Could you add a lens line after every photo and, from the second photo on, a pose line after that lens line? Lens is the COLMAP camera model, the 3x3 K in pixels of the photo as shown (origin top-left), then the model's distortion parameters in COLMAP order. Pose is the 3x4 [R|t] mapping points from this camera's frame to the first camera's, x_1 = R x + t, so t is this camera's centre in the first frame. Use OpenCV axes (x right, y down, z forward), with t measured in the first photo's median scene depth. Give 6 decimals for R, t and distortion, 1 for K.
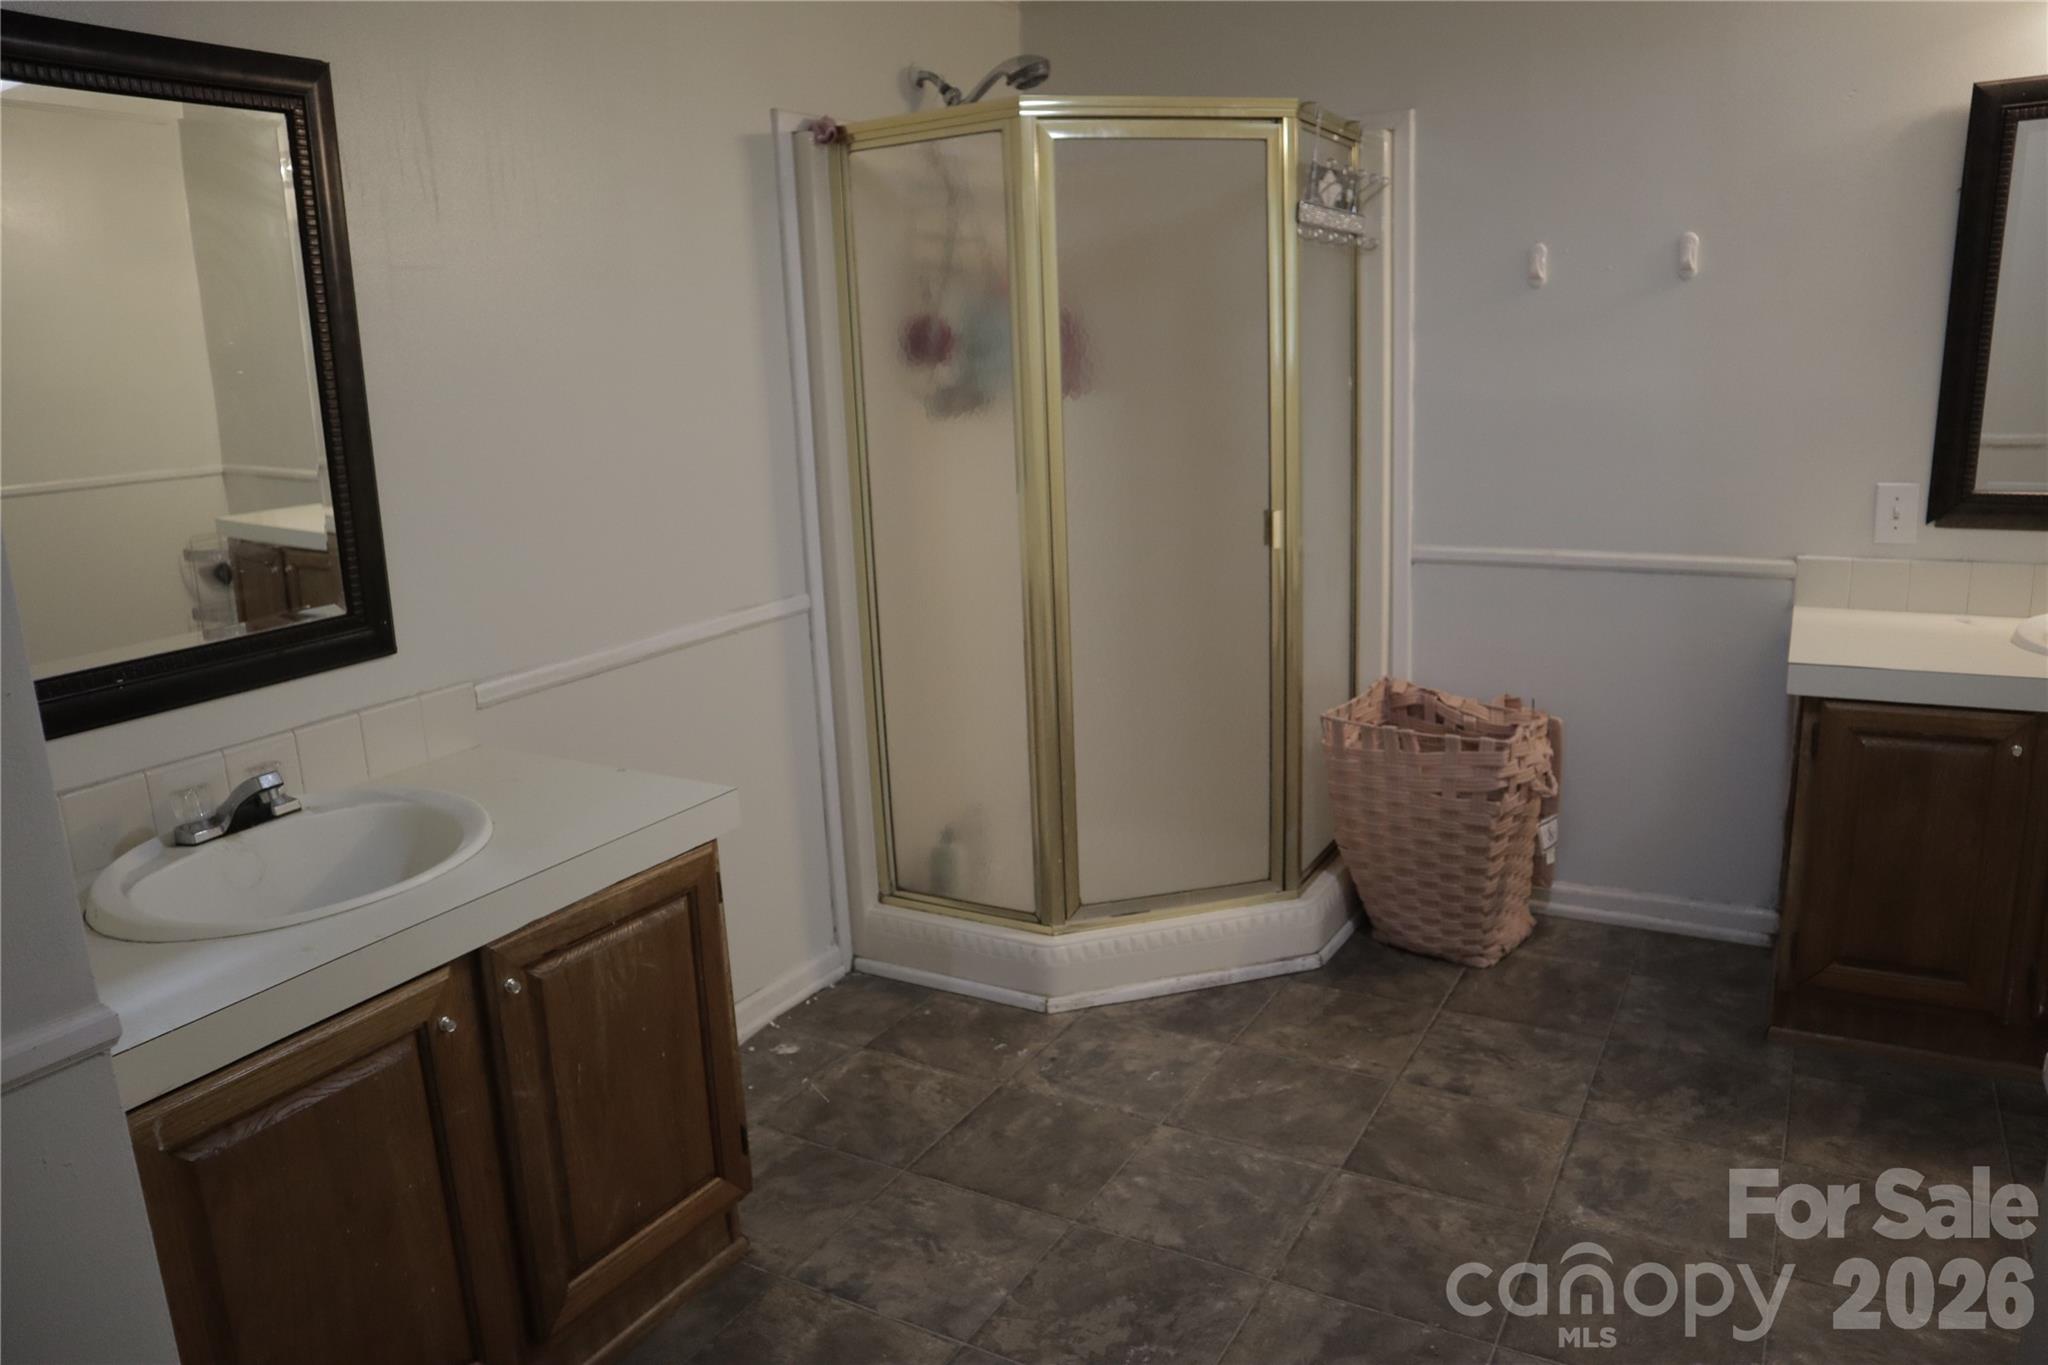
lens RADIAL K [[1400.1, 0, 1025.8], [0, 1400.1, 678.1], [0, 0, 1]] dist [-0.116713, 0.062033]
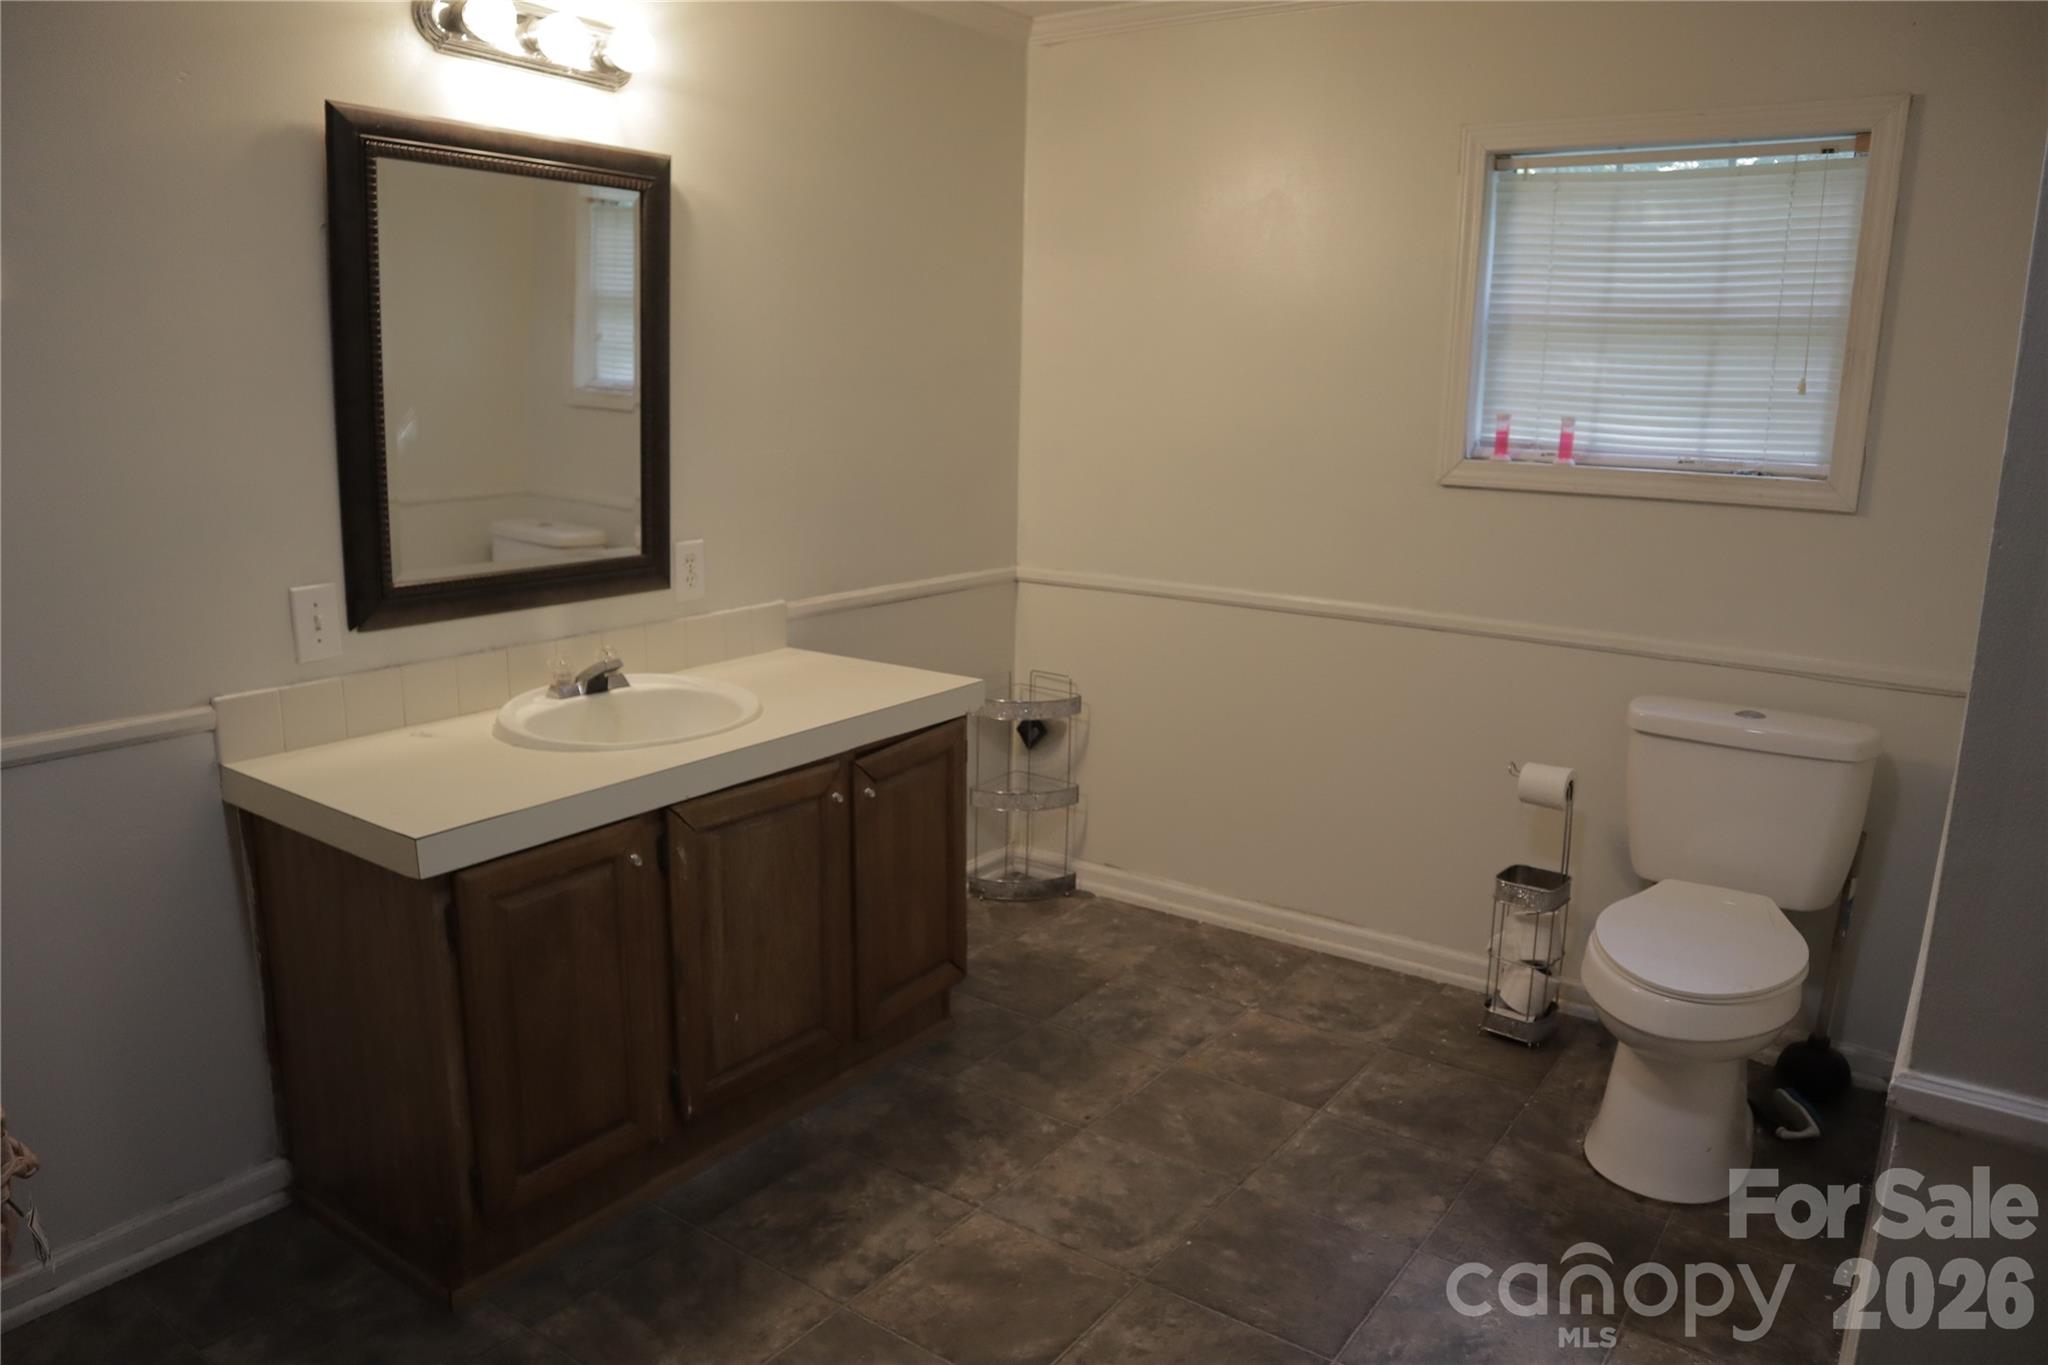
lens RADIAL K [[1400.1, 0, 1023.6], [0, 1400.1, 683.4], [0, 0, 1]] dist [-0.116713, 0.062033]
pose [[0.094897, -0.160942, 0.982391, -0.114300], [0.205945, 0.968670, 0.138800, -0.114974], [-0.973951, 0.189147, 0.125069, 0.503533]]
